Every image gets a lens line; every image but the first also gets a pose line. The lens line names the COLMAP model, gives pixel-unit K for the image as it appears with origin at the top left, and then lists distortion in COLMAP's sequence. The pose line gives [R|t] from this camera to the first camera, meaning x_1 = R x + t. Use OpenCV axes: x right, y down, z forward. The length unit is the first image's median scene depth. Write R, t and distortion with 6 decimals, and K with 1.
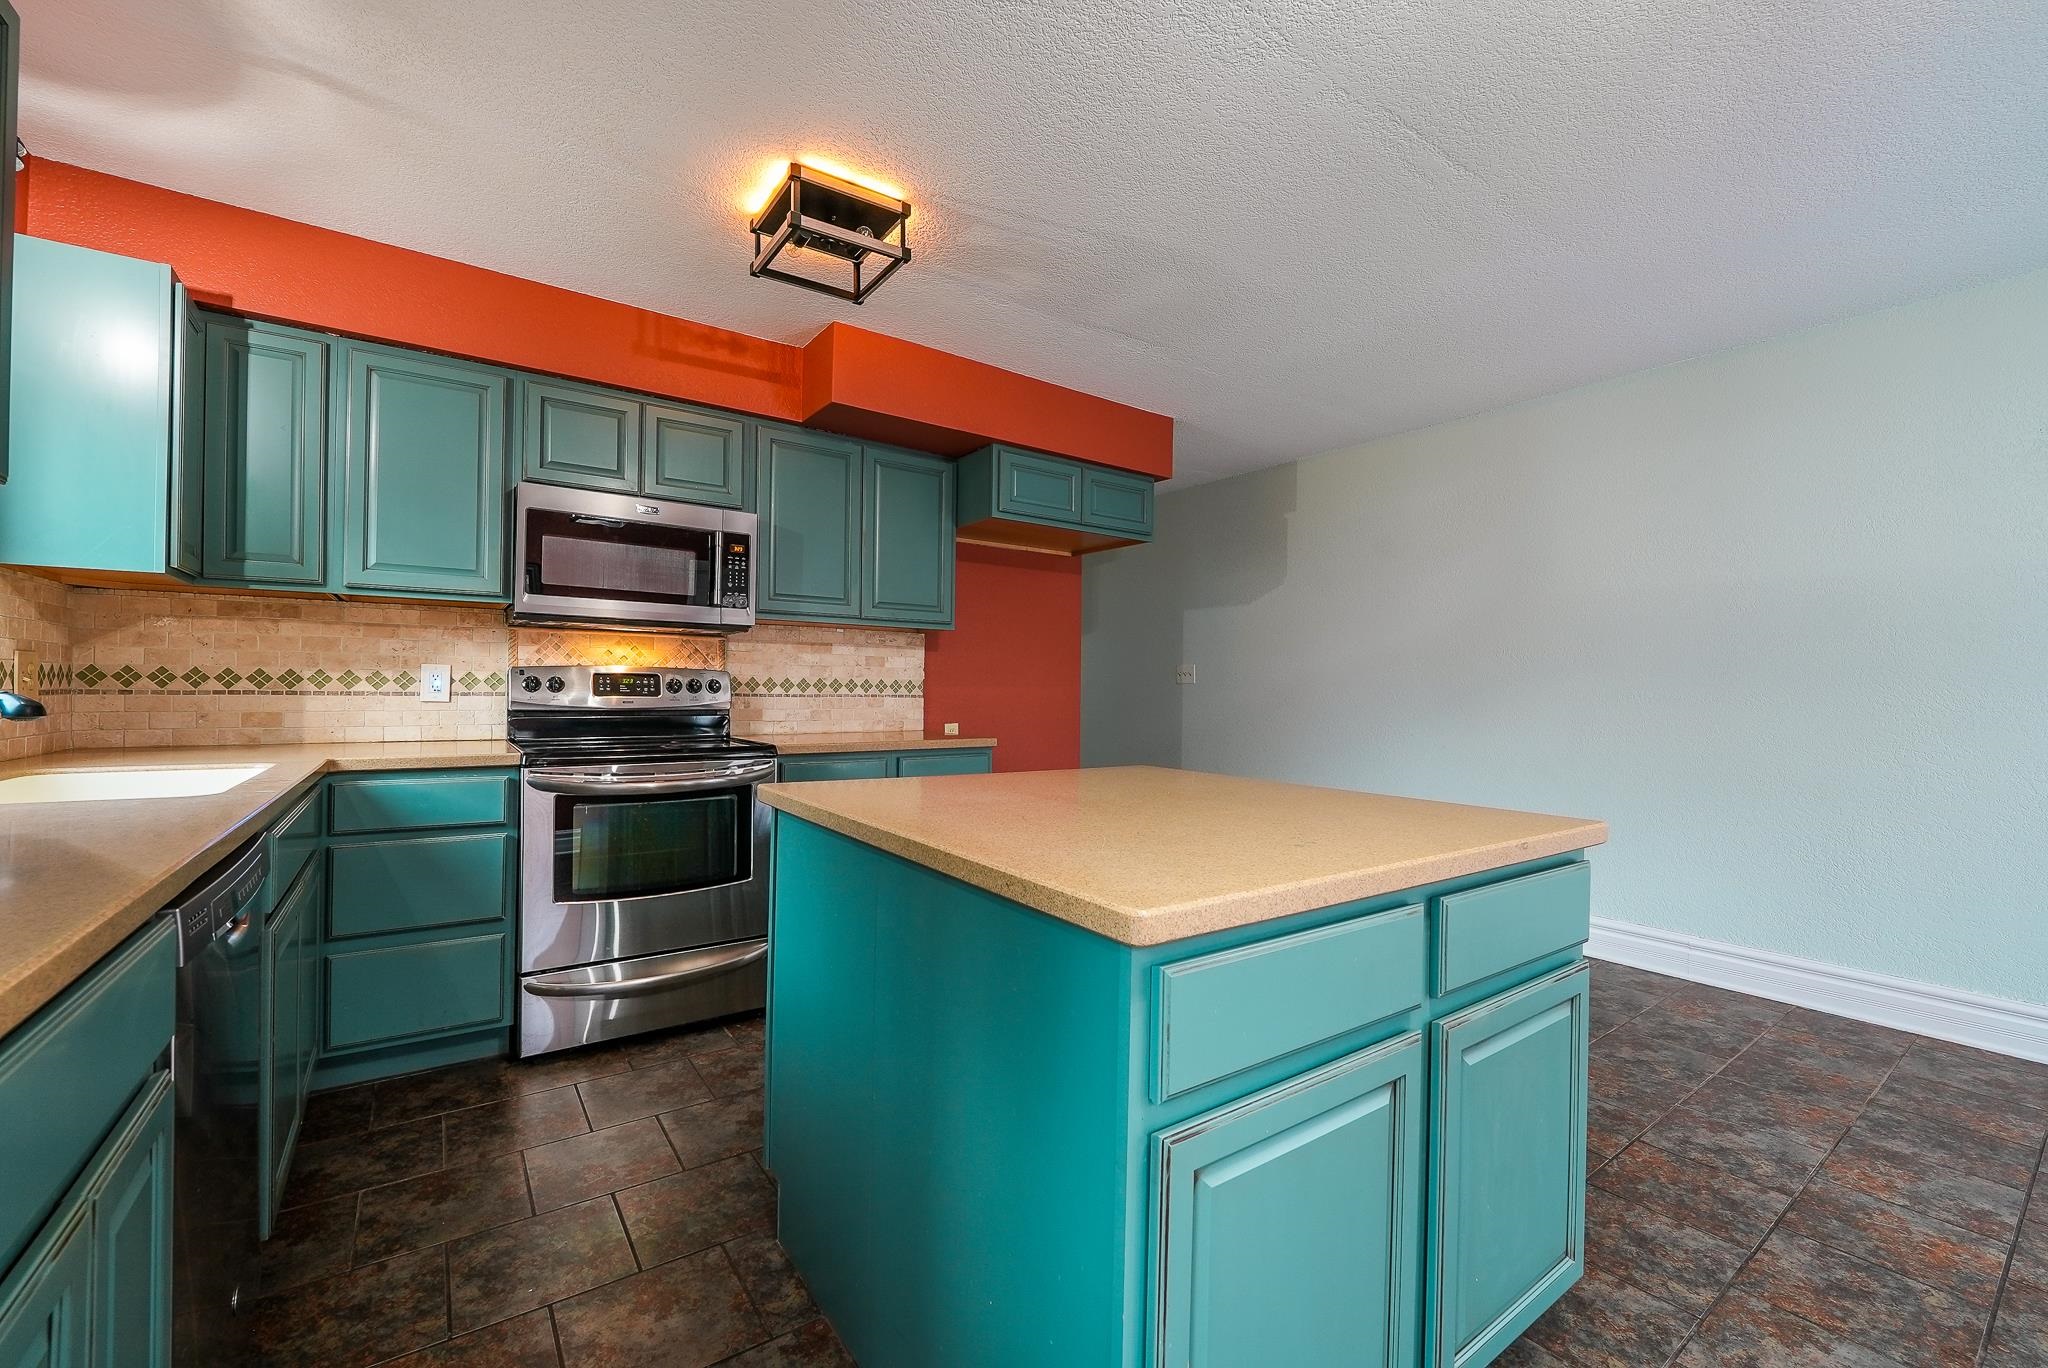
lens RADIAL K [[833.4, 0, 1023.7], [0, 833.4, 687.4], [0, 0, 1]] dist [-0.005344, -0.002420]
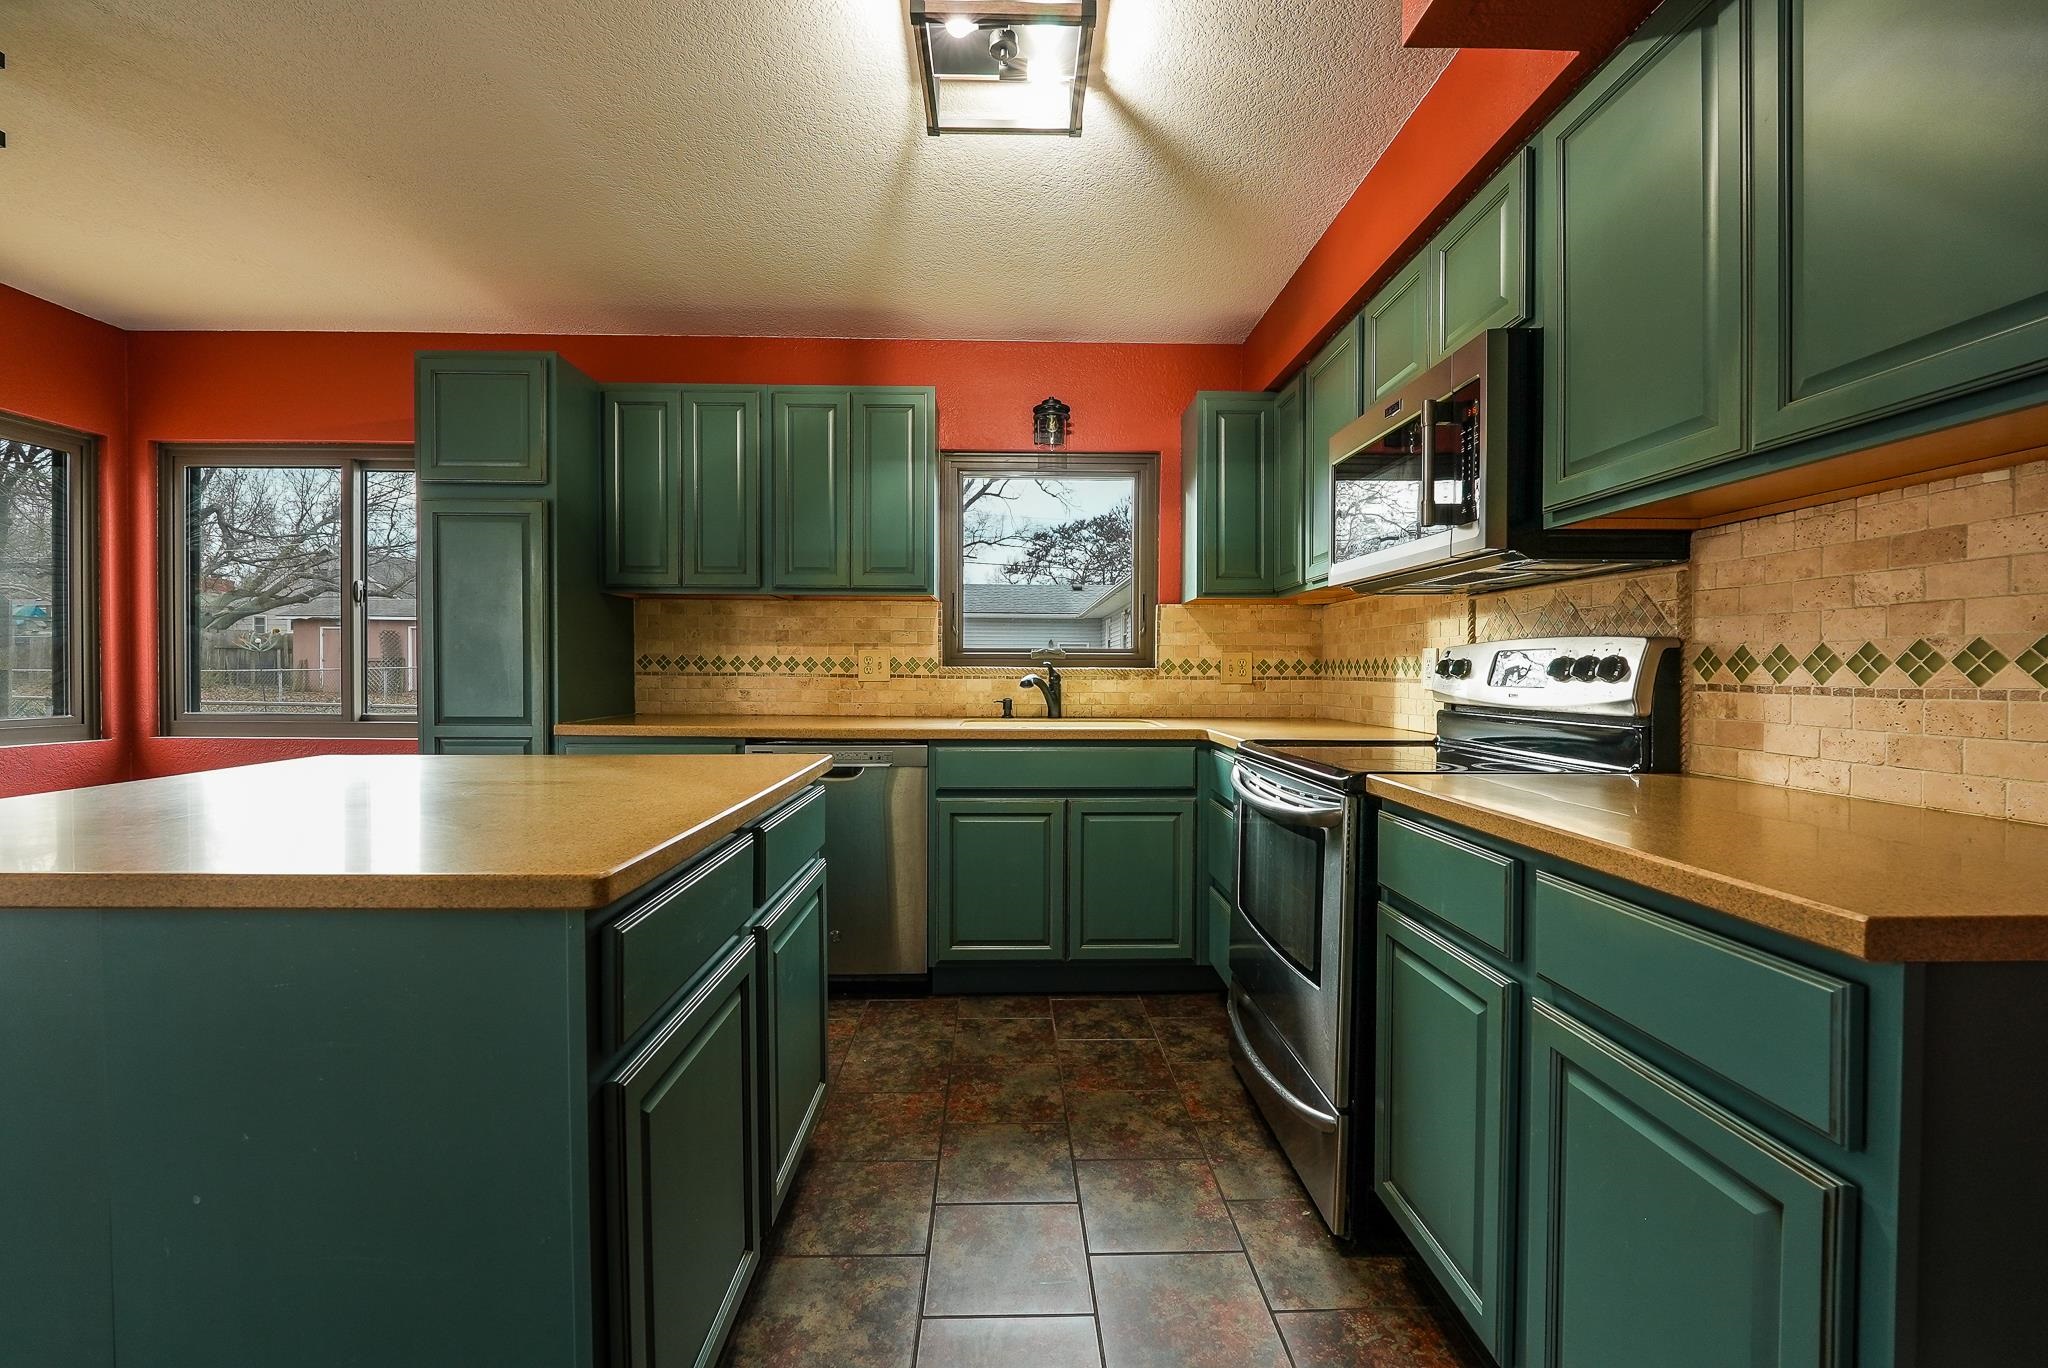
lens RADIAL K [[833.4, 0, 1024.8], [0, 833.4, 682.1], [0, 0, 1]] dist [-0.005344, -0.002420]
pose [[-0.560528, -0.000935, -0.828135, 0.255467], [-0.006529, 0.999973, 0.003290, 0.008015], [0.828109, 0.007251, -0.560520, 1.032495]]
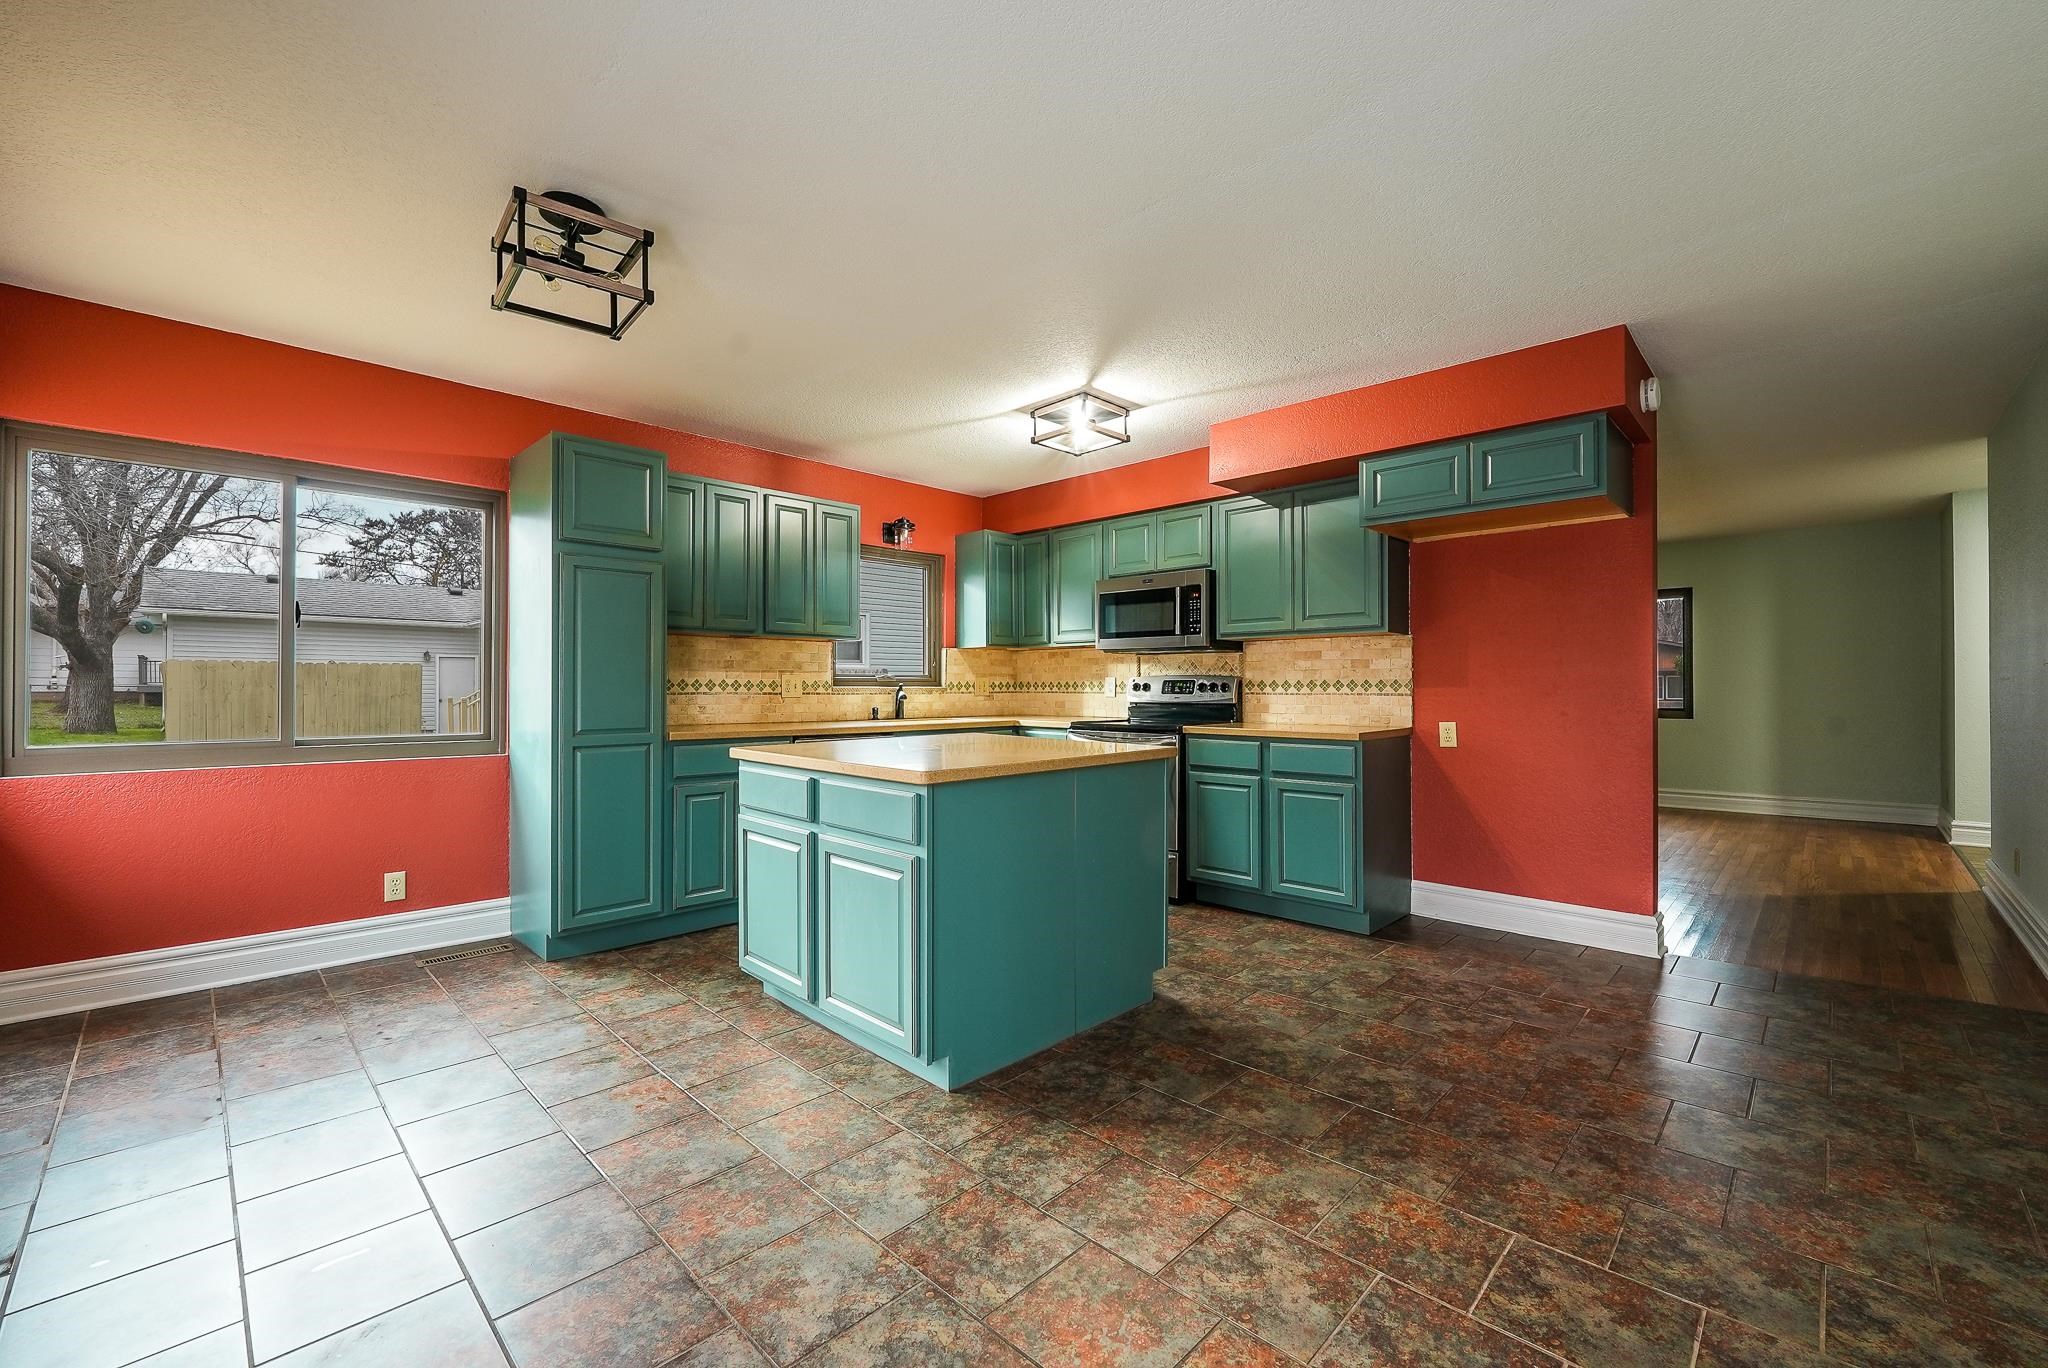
lens RADIAL K [[833.4, 0, 1022.7], [0, 833.4, 685.1], [0, 0, 1]] dist [-0.005344, -0.002420]
pose [[0.174481, -0.012145, -0.984586, 1.037041], [0.006571, 0.999916, -0.011170, 0.009242], [0.984639, -0.004521, 0.174546, 0.421795]]
